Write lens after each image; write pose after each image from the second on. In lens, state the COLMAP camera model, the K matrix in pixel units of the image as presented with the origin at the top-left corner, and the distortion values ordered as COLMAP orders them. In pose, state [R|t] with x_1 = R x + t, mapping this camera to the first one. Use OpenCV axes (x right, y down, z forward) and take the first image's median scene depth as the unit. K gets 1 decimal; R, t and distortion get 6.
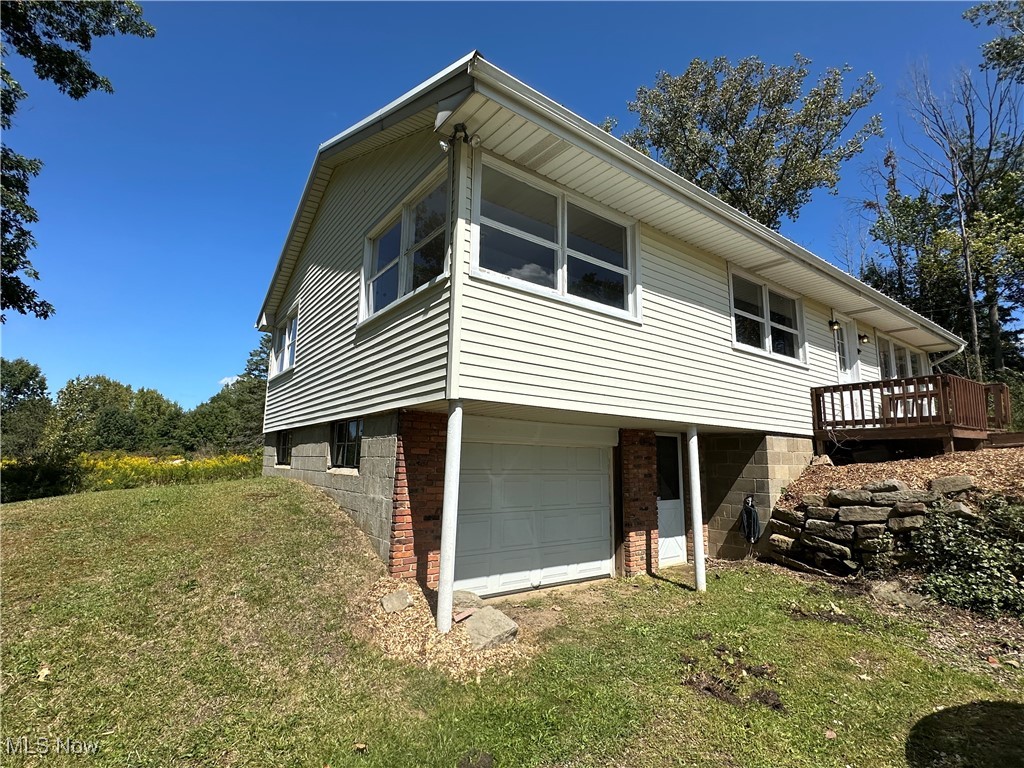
lens RADIAL K [[487.3, 0, 518.0], [0, 487.3, 383.4], [0, 0, 1]] dist [-0.013738, 0.004088]
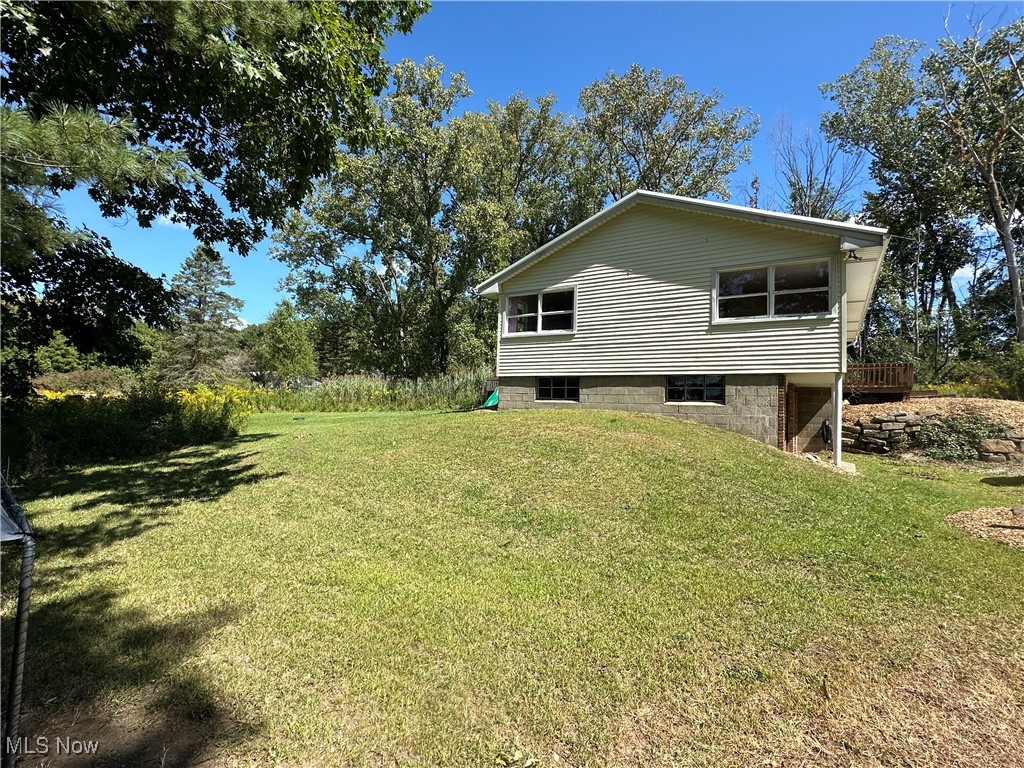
lens RADIAL K [[487.3, 0, 508.9], [0, 487.3, 383.7], [0, 0, 1]] dist [-0.013738, 0.004088]
pose [[0.939838, 0.030171, 0.340286, -1.586987], [-0.068499, 0.992506, 0.101189, -0.024777], [-0.334683, -0.118411, 0.934862, -0.427848]]
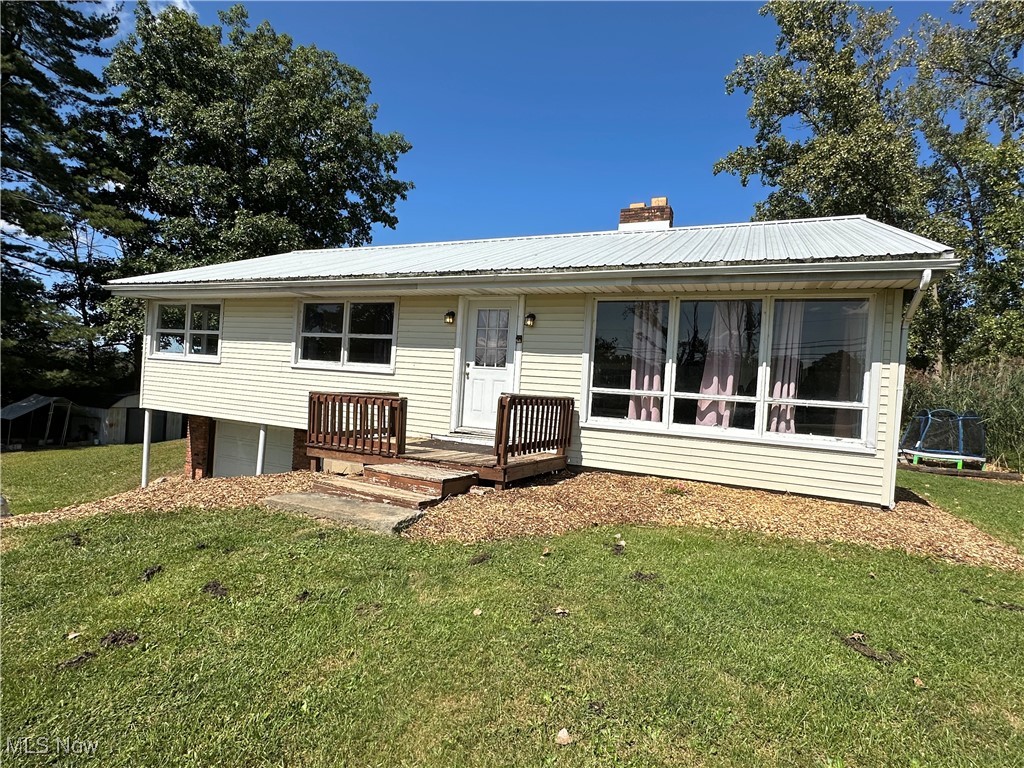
lens RADIAL K [[517.6, 0, 512.8], [0, 517.6, 387.1], [0, 0, 1]] dist [-0.000565, -0.000077]
pose [[0.489155, 0.022427, -0.871909, 2.148998], [0.081403, 0.994132, 0.071239, -0.076560], [0.868390, -0.105823, 0.484459, 0.918711]]
